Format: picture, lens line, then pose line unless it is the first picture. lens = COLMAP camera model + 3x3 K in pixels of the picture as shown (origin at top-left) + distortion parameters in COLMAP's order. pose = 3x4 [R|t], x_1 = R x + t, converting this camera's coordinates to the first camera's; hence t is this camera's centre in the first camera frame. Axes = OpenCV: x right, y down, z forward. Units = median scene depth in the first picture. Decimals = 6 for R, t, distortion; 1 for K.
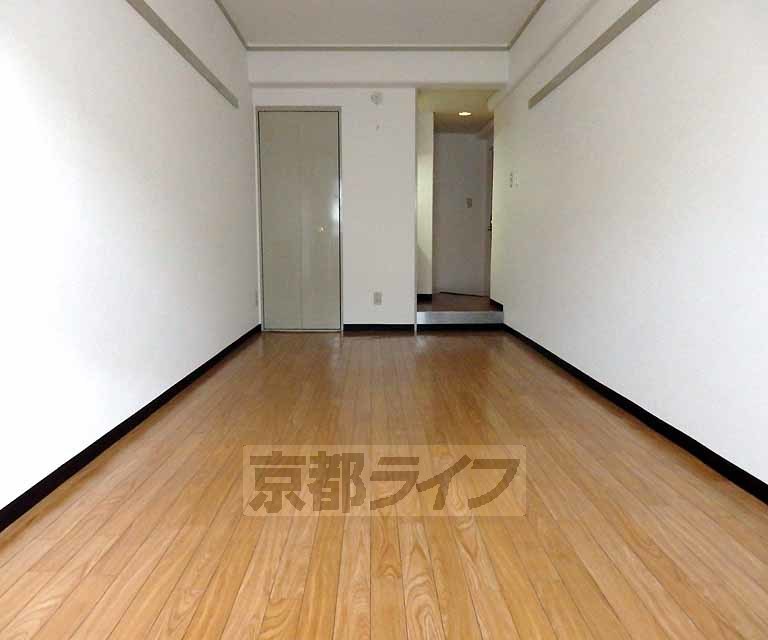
lens RADIAL K [[615.3, 0, 372.1], [0, 615.3, 321.9], [0, 0, 1]] dist [0.006897, 0.003960]
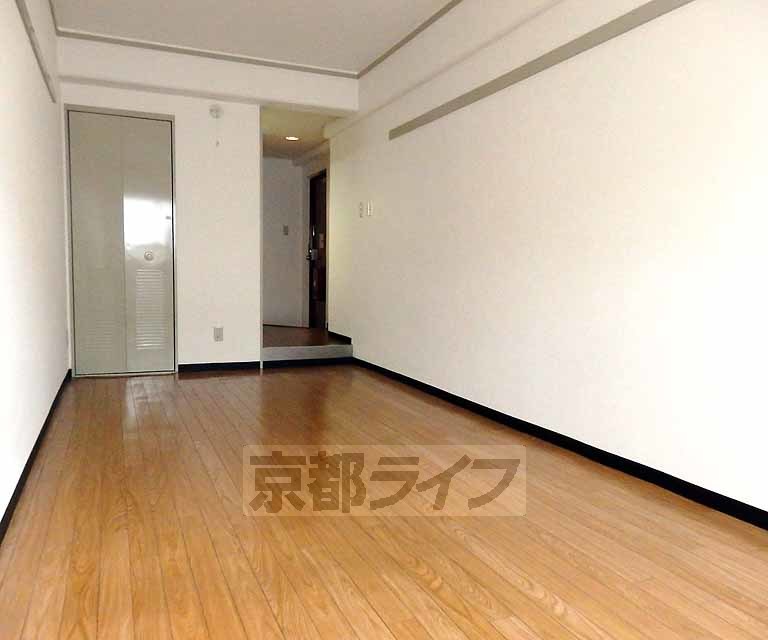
lens RADIAL K [[622.9, 0, 377.3], [0, 622.9, 318.8], [0, 0, 1]] dist [0.012267, 0.005767]
pose [[0.922707, -0.013995, 0.385248, -0.127037], [0.033604, 0.998457, -0.044214, -0.012864], [-0.384035, 0.053742, 0.921753, 0.084979]]
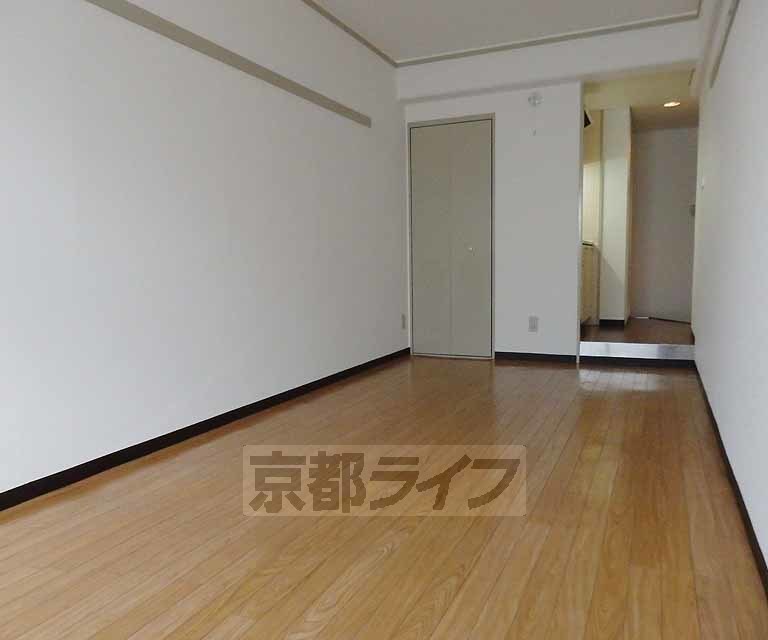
lens RADIAL K [[622.9, 0, 377.3], [0, 622.9, 318.8], [0, 0, 1]] dist [0.012267, 0.005767]
pose [[0.910777, 0.023830, -0.412211, 0.175079], [-0.036843, 0.999041, -0.023648, -0.016717], [0.411253, 0.036725, 0.910781, 0.095344]]
